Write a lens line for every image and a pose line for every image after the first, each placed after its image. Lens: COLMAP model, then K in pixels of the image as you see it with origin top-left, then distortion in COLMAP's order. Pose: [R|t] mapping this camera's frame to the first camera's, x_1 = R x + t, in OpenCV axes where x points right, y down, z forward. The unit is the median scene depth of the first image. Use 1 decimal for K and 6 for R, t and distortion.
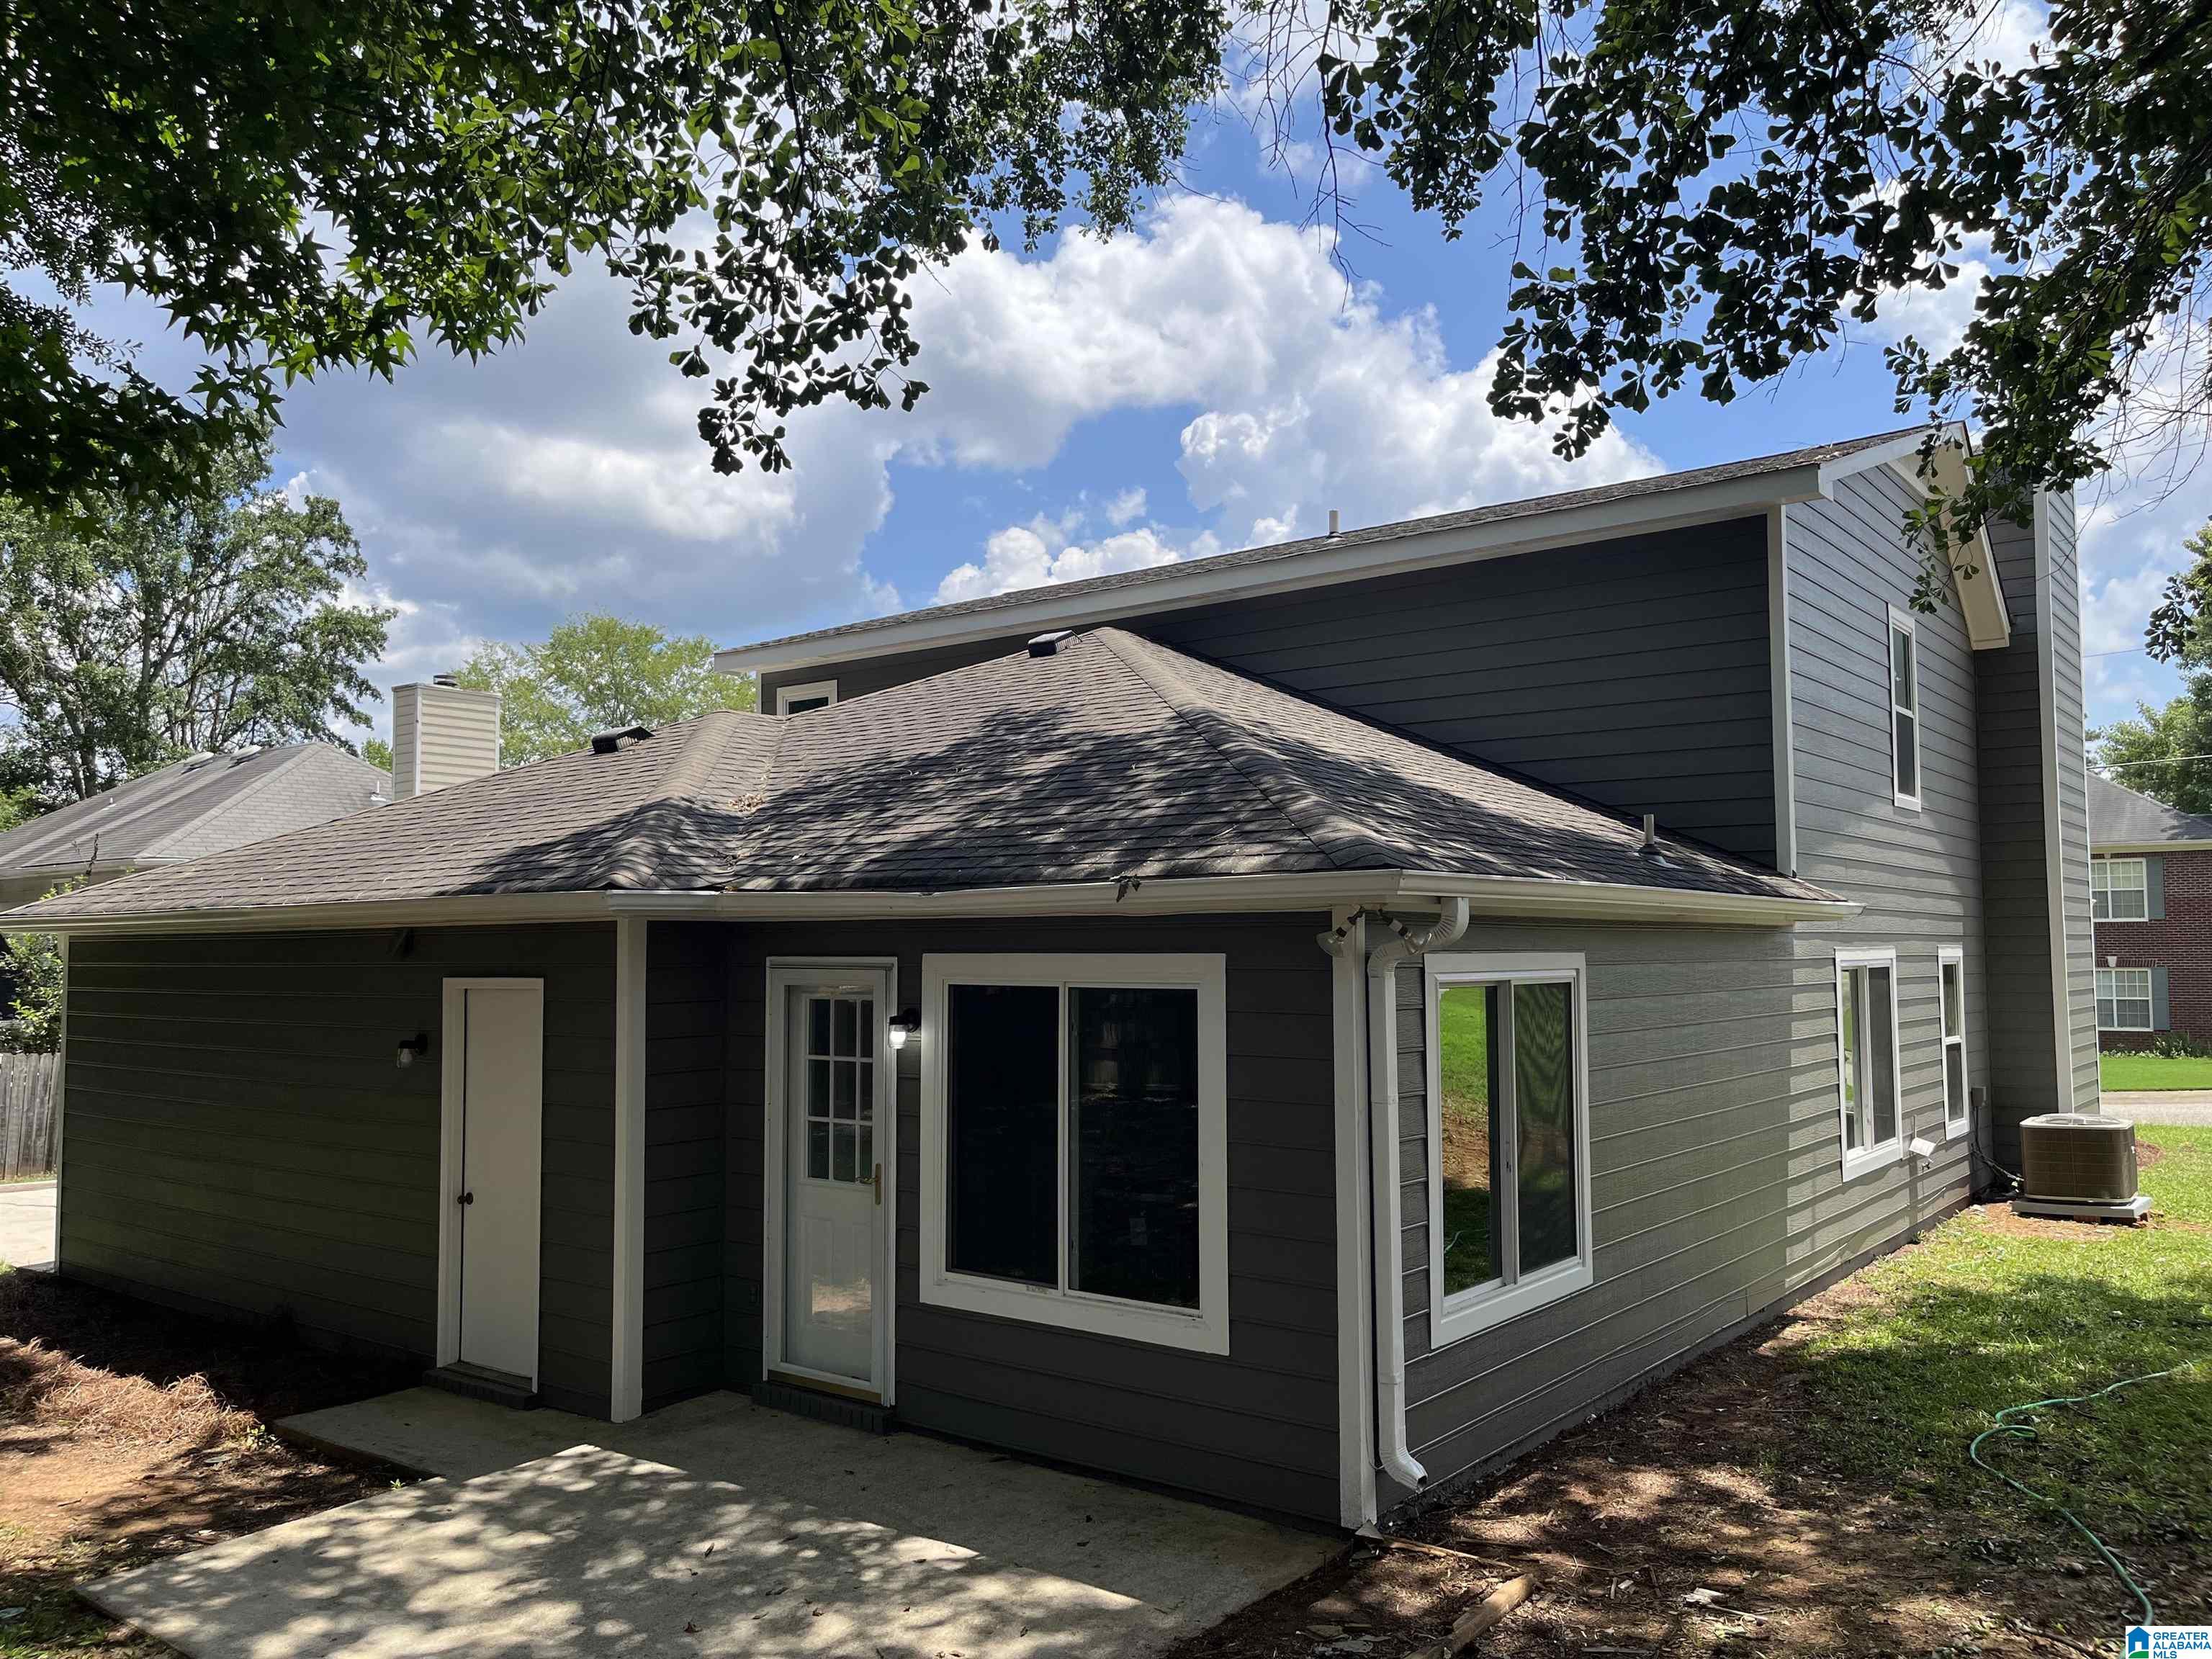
lens RADIAL K [[1672.1, 0, 1106.0], [0, 1672.1, 829.5], [0, 0, 1]] dist [0.086312, -0.110190]
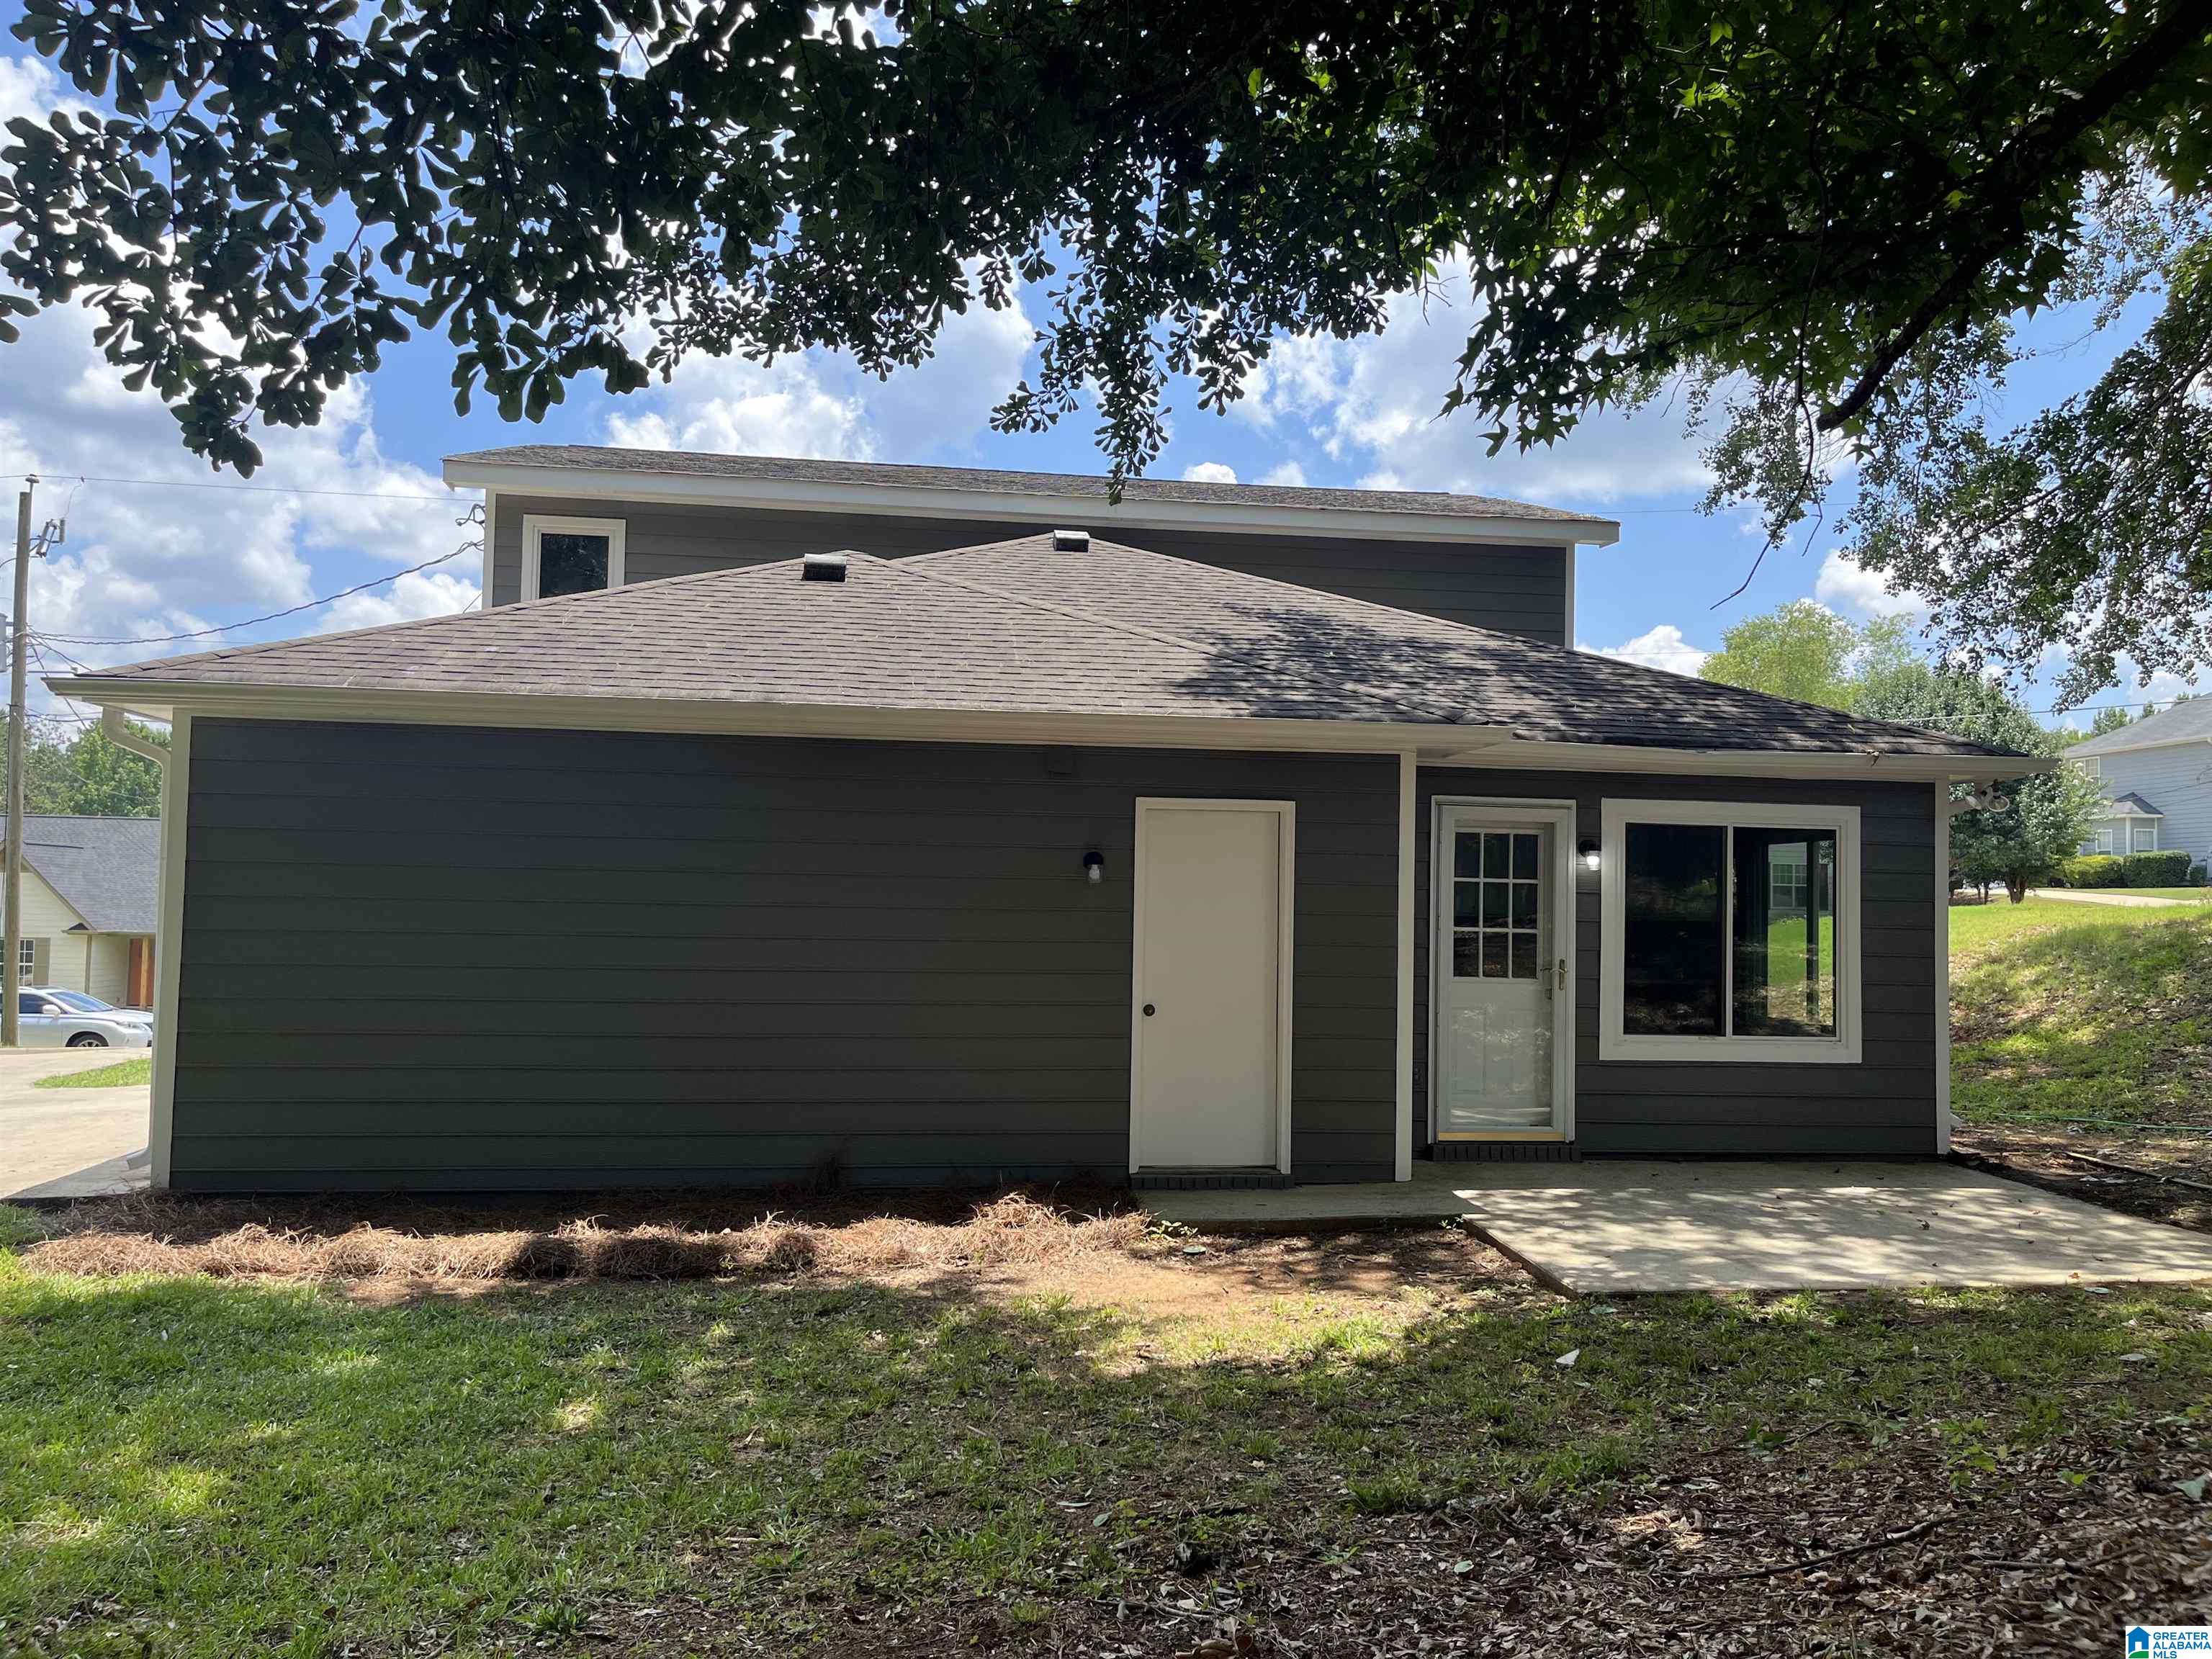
lens RADIAL K [[1672.1, 0, 1106.0], [0, 1672.1, 829.5], [0, 0, 1]] dist [0.086312, -0.110190]
pose [[0.693605, 0.054750, 0.718272, -1.329781], [-0.073447, 0.997286, -0.005094, 0.134413], [-0.716602, -0.049222, 0.695743, 0.362867]]
